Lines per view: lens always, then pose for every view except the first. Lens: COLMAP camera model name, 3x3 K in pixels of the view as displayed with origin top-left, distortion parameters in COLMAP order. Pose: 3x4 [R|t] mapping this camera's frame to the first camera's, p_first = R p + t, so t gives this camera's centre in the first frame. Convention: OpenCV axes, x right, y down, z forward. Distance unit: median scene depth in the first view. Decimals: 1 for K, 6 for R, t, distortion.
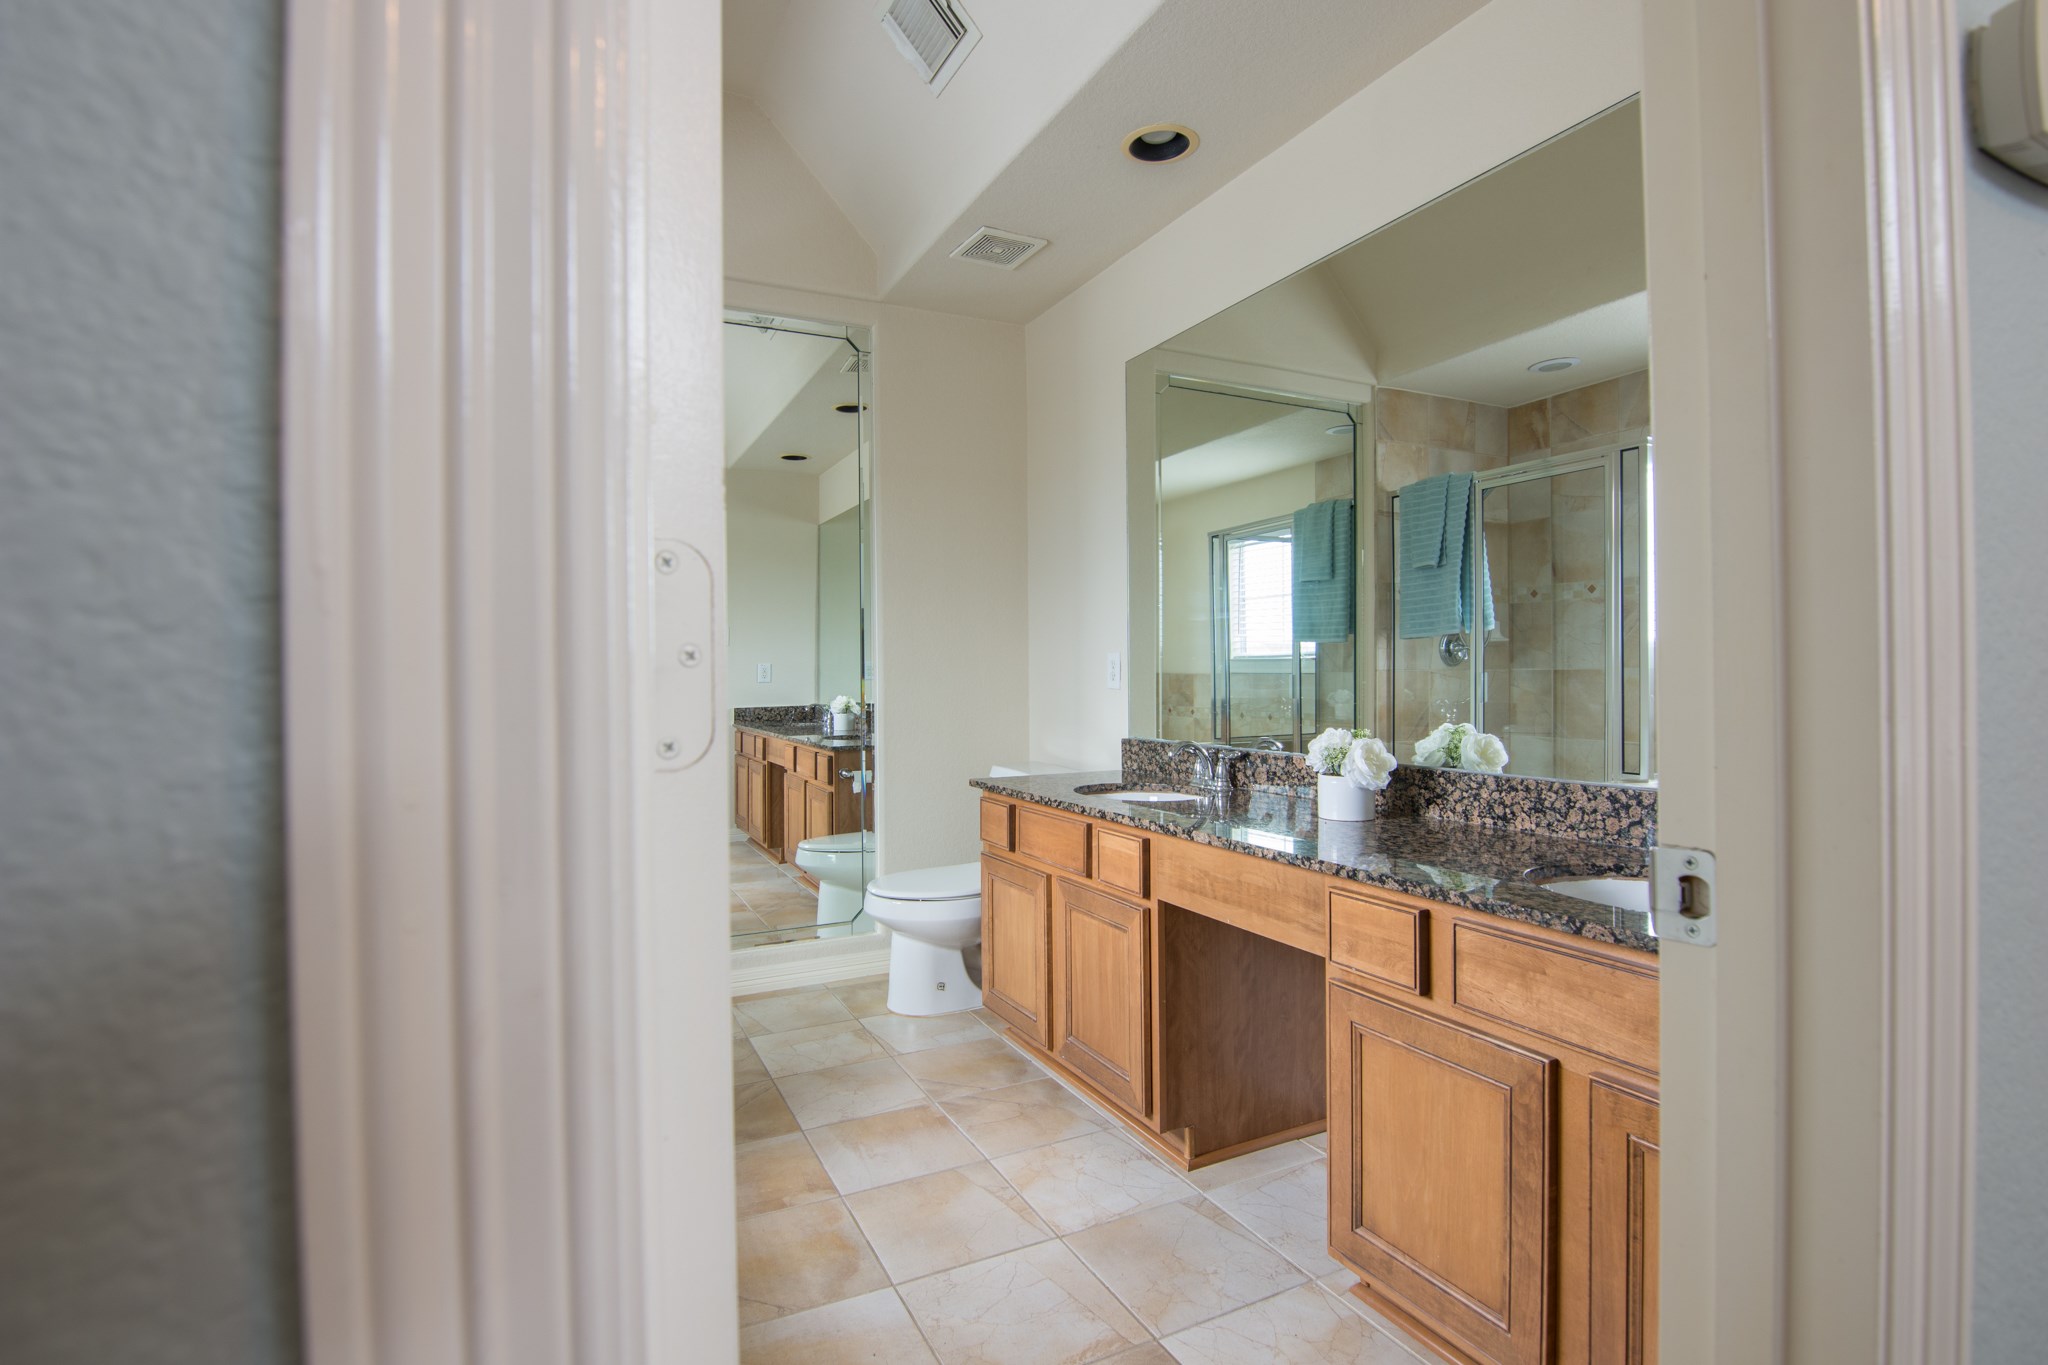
lens RADIAL K [[999.1, 0, 1022.9], [0, 999.1, 673.1], [0, 0, 1]] dist [-0.007808, -0.010247]
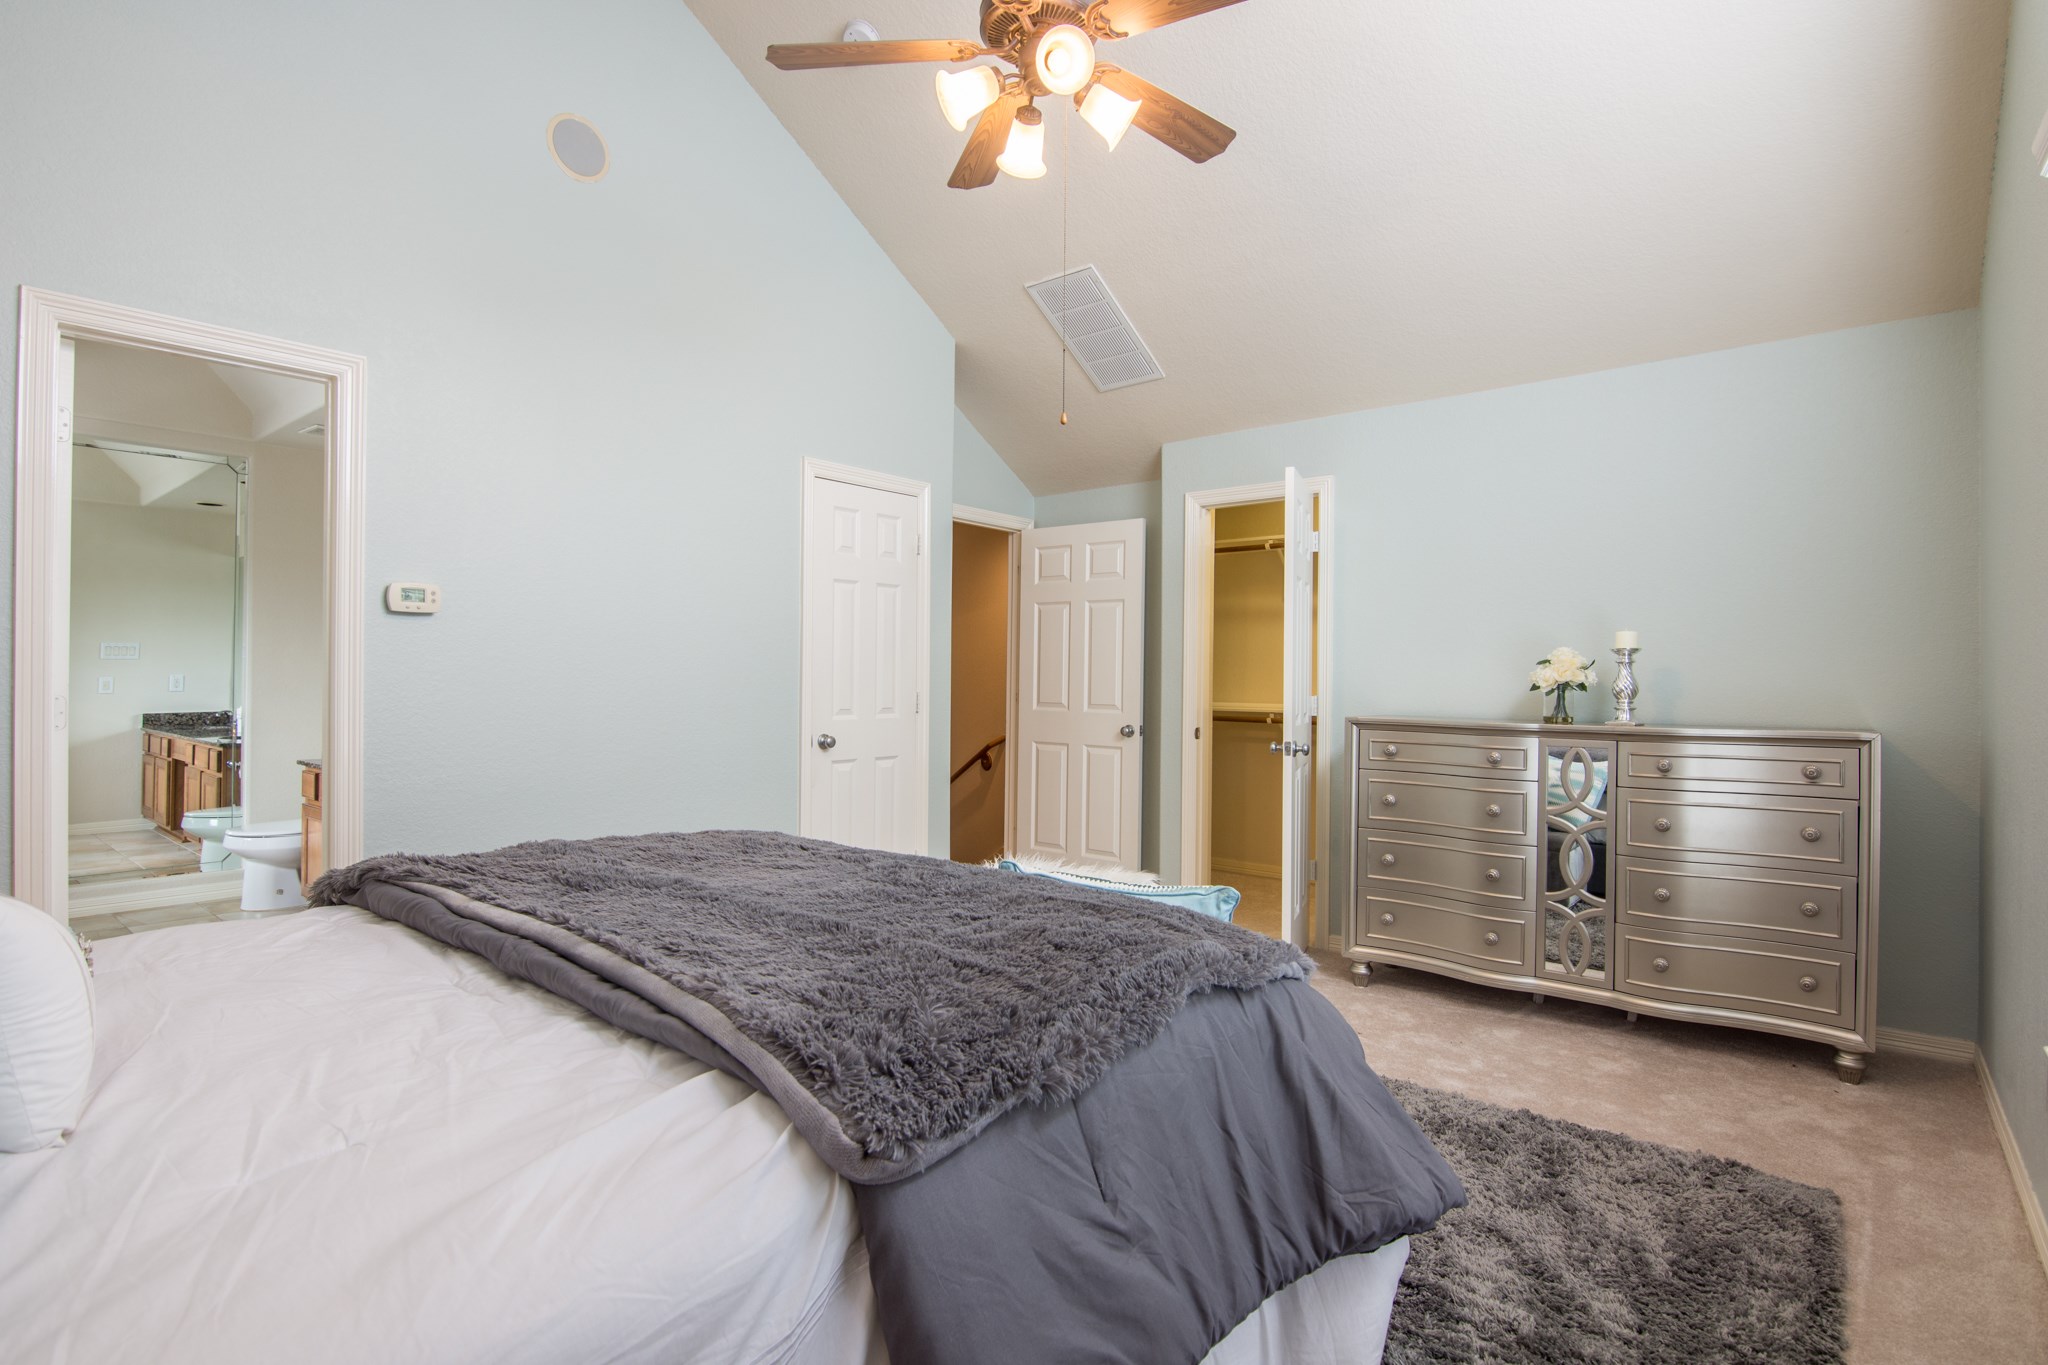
lens RADIAL K [[999.1, 0, 1022.9], [0, 999.1, 673.1], [0, 0, 1]] dist [-0.007808, -0.010247]
pose [[0.911873, 0.020880, 0.409940, 0.201167], [-0.018818, 0.999782, -0.009066, -0.024486], [-0.410040, 0.000553, 0.912067, -0.539827]]
